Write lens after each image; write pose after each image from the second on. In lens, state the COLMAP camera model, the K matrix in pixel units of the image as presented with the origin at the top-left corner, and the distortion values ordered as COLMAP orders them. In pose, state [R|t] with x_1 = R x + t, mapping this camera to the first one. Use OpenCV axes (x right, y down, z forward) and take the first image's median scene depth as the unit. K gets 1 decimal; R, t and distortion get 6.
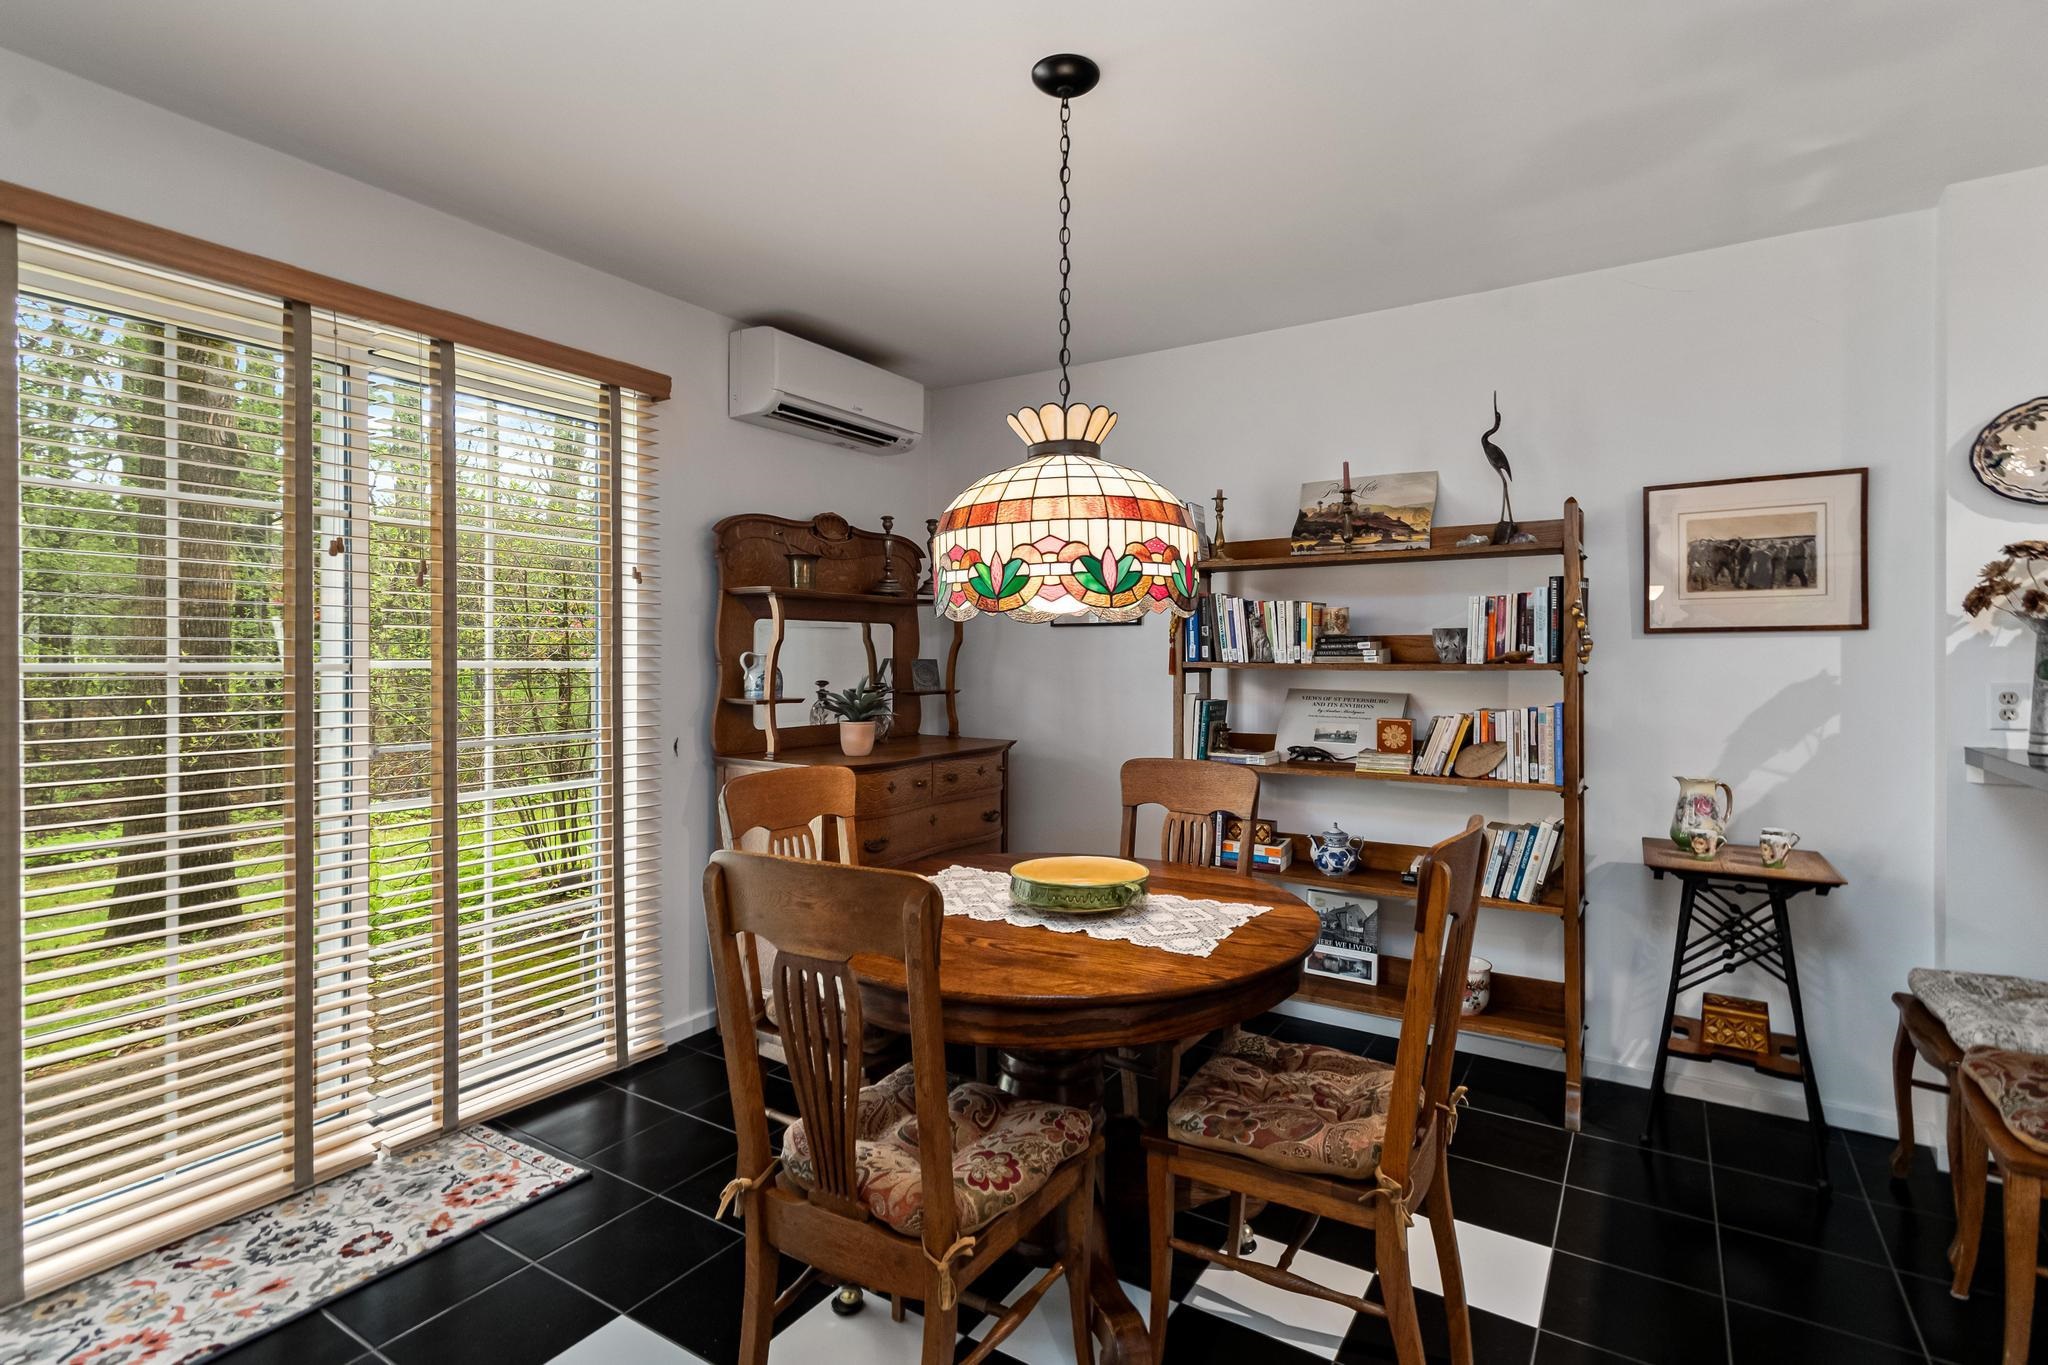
lens RADIAL K [[984.8, 0, 1061.8], [0, 984.8, 661.5], [0, 0, 1]] dist [0.018629, -0.001243]
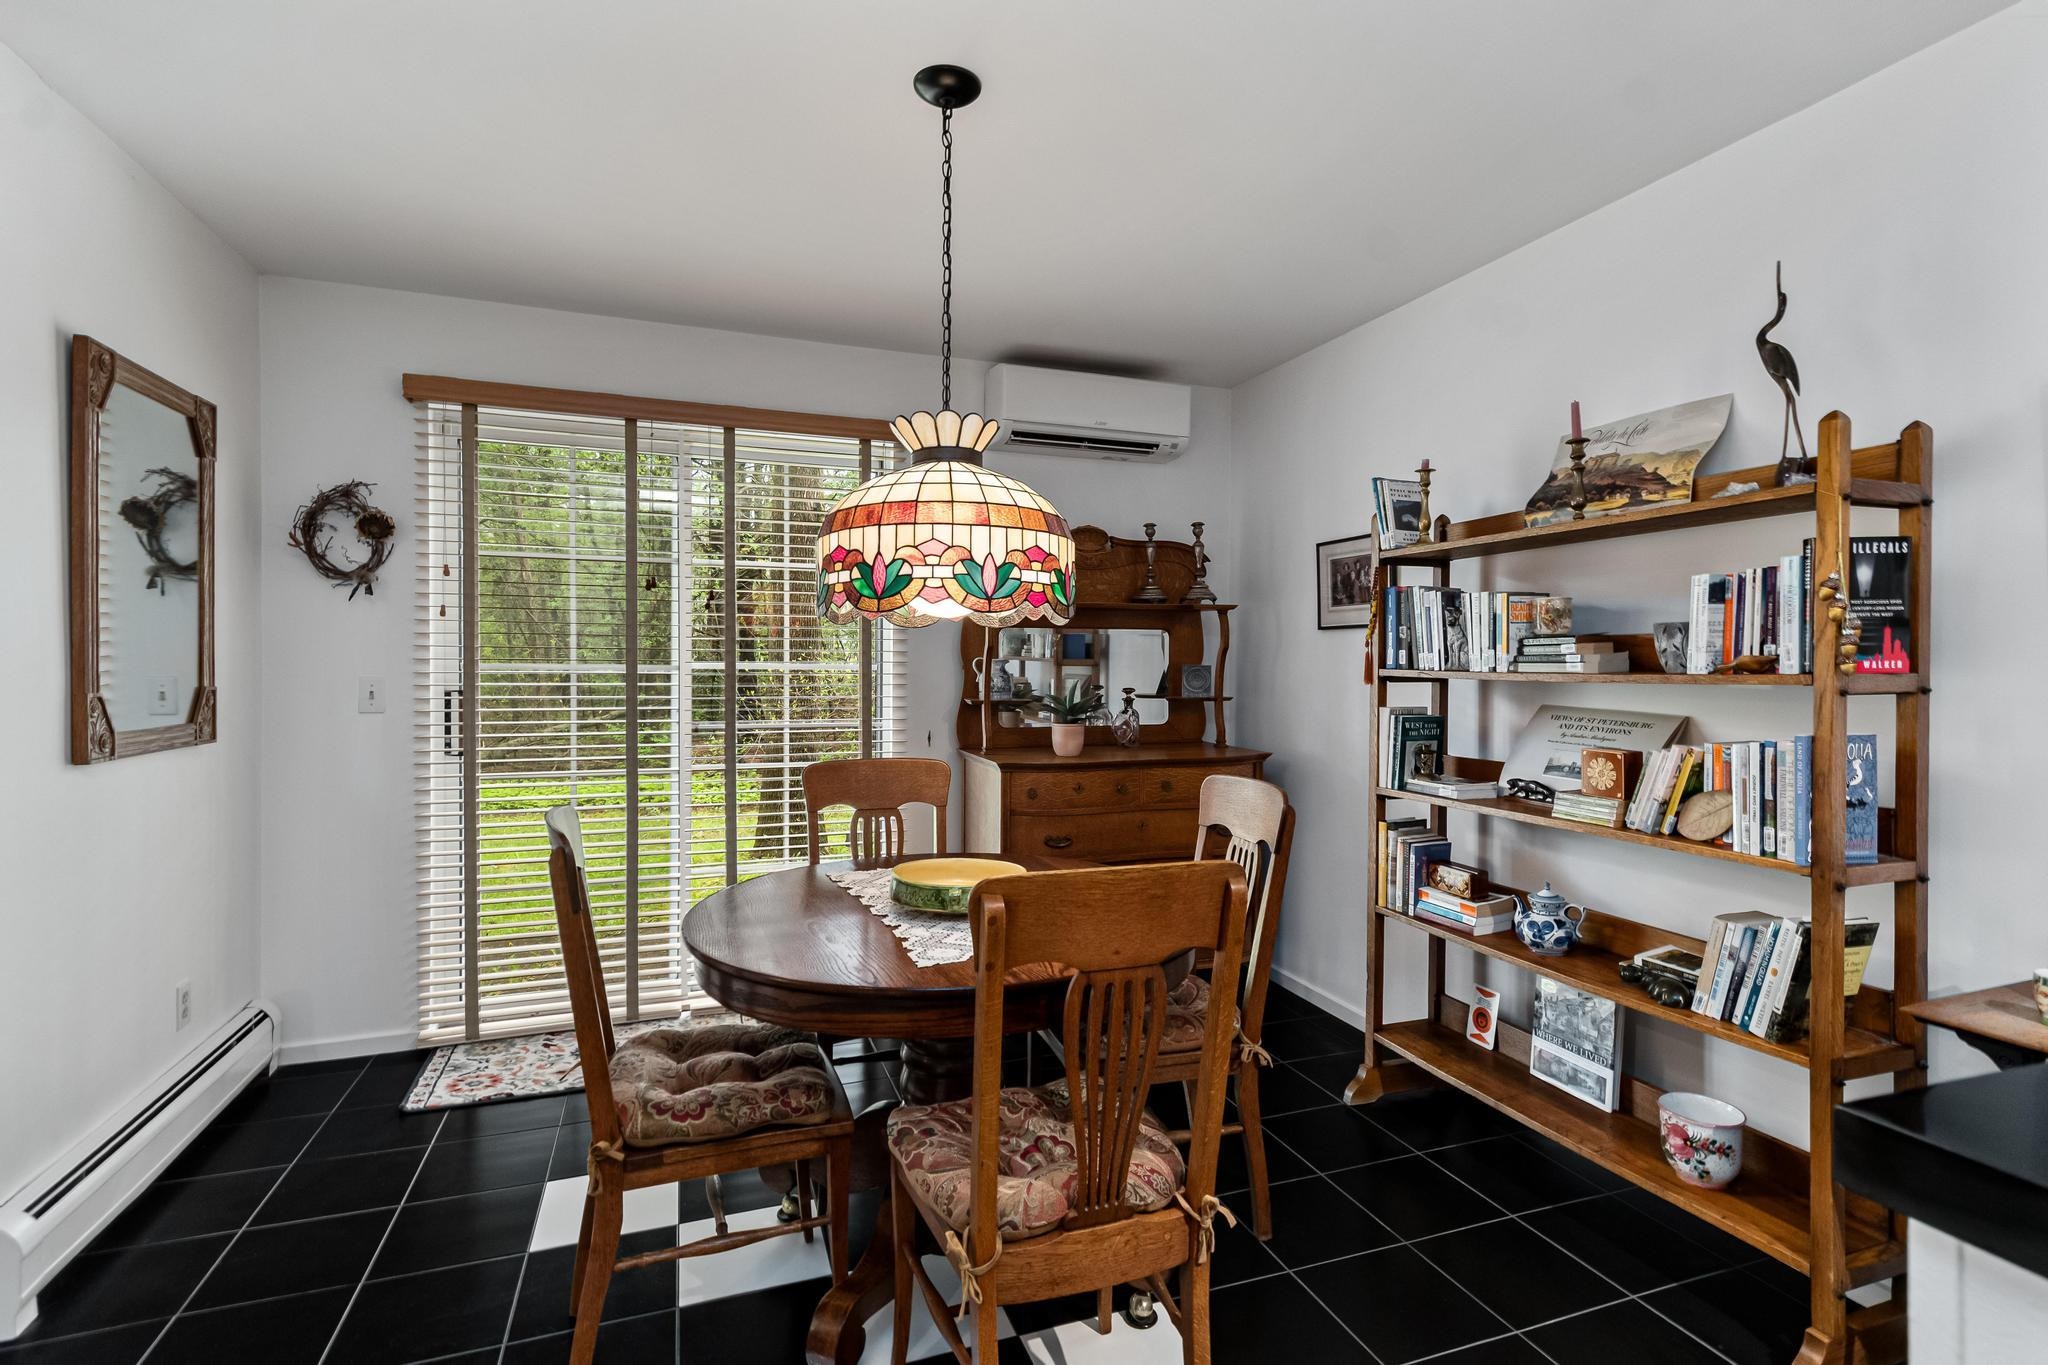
lens RADIAL K [[984.8, 0, 1031.4], [0, 984.8, 674.4], [0, 0, 1]] dist [0.018629, -0.001243]
pose [[0.787280, 0.011225, -0.616494, 0.443186], [-0.009119, 0.999937, 0.006561, 0.002189], [0.616528, 0.000456, 0.787333, 0.162028]]
